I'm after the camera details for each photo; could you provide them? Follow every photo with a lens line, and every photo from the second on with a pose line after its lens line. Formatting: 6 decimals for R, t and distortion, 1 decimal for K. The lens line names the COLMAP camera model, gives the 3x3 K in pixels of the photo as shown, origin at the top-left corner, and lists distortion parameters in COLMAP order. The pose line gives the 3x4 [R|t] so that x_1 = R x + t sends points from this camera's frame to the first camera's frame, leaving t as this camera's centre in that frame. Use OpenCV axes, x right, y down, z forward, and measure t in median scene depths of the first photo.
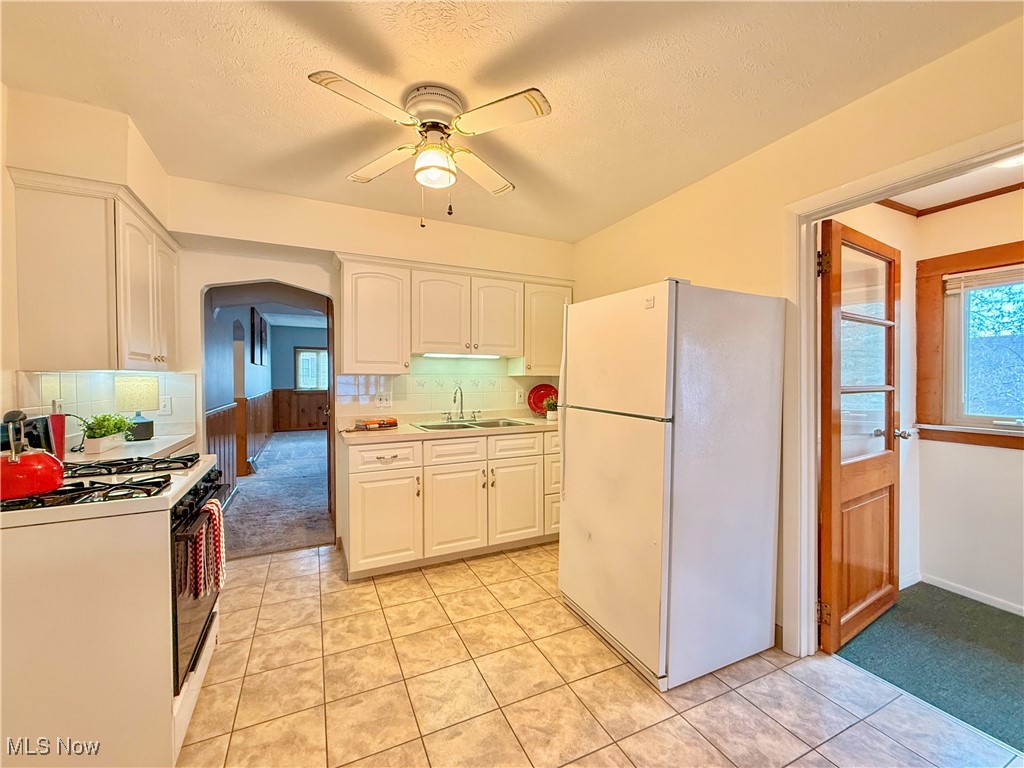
lens RADIAL K [[417.5, 0, 512.0], [0, 417.5, 384.0], [0, 0, 1]] dist [0.000473, 0.000087]
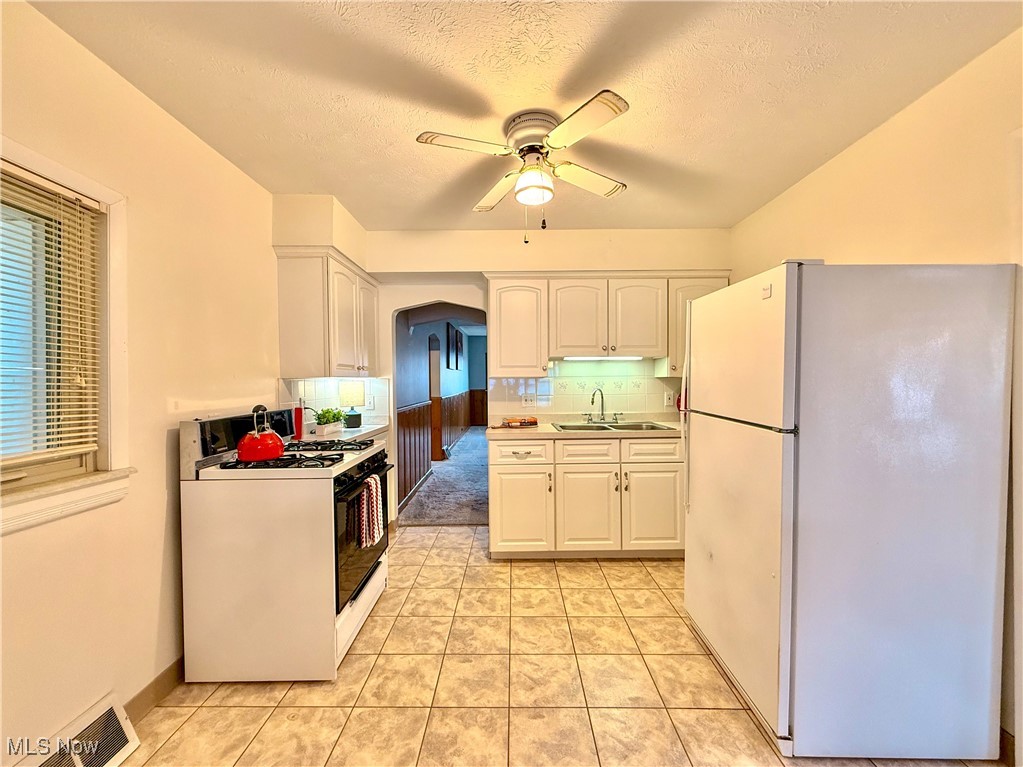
lens RADIAL K [[410.2, 0, 511.5], [0, 410.2, 383.5], [0, 0, 1]] dist [0.000885, 0.000093]
pose [[0.900242, -0.003345, -0.435377, 0.185940], [0.002160, 0.999992, -0.003218, -0.005320], [0.435384, 0.001957, 0.900243, 0.017372]]
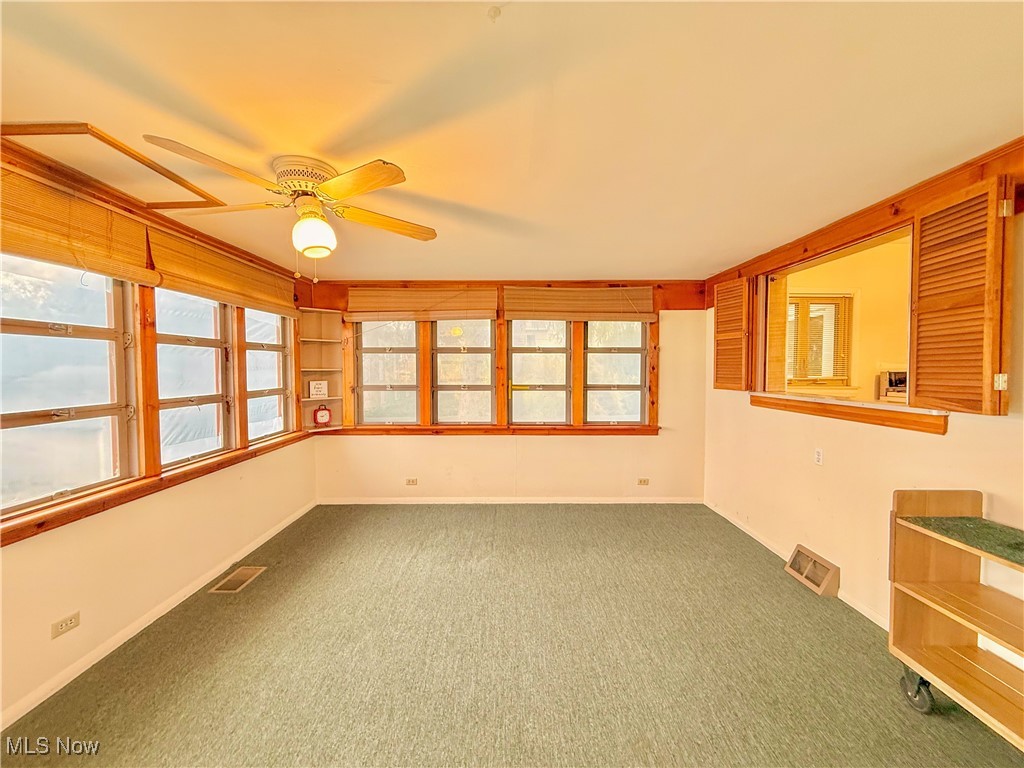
lens RADIAL K [[410.6, 0, 512.0], [0, 410.6, 384.0], [0, 0, 1]] dist [0.000885, 0.000093]
pose [[-0.438541, 0.032707, -0.898116, 1.748537], [-0.006129, 0.999205, 0.039381, 0.056779], [0.898690, 0.022774, -0.437992, -0.254255]]
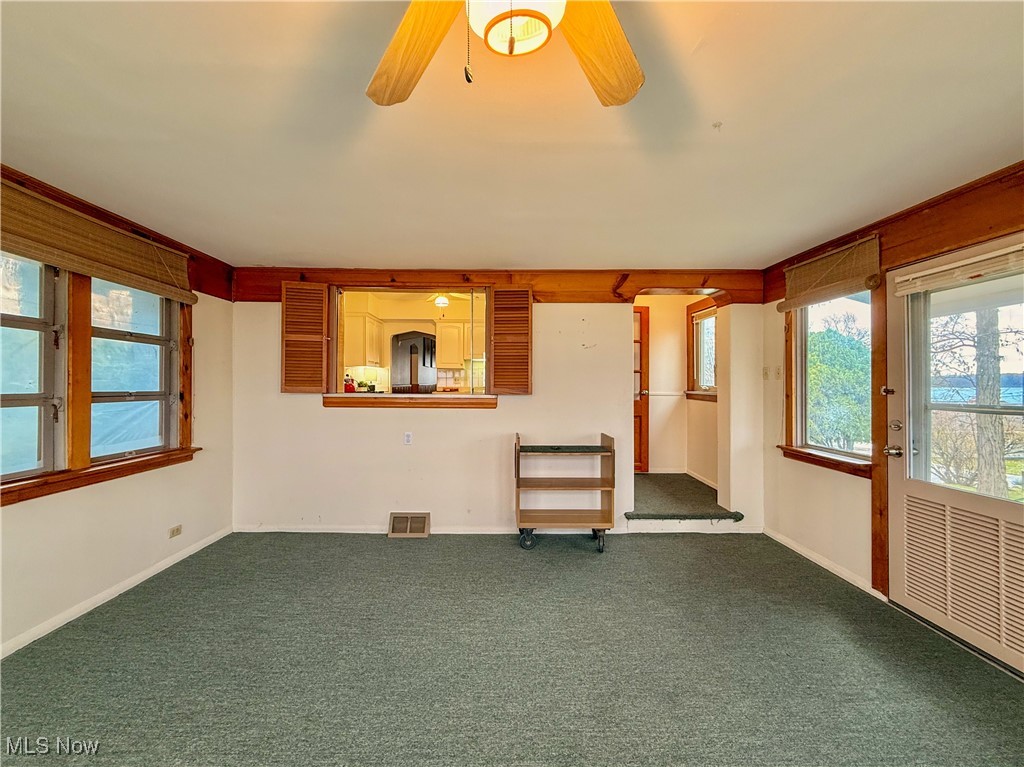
lens RADIAL K [[413.8, 0, 501.0], [0, 413.8, 383.5], [0, 0, 1]] dist [0.000046, -0.000014]
pose [[0.901820, 0.004145, -0.432093, 1.281908], [-0.009547, 0.999901, -0.010333, 0.112698], [0.432007, 0.013444, 0.901770, -1.324036]]
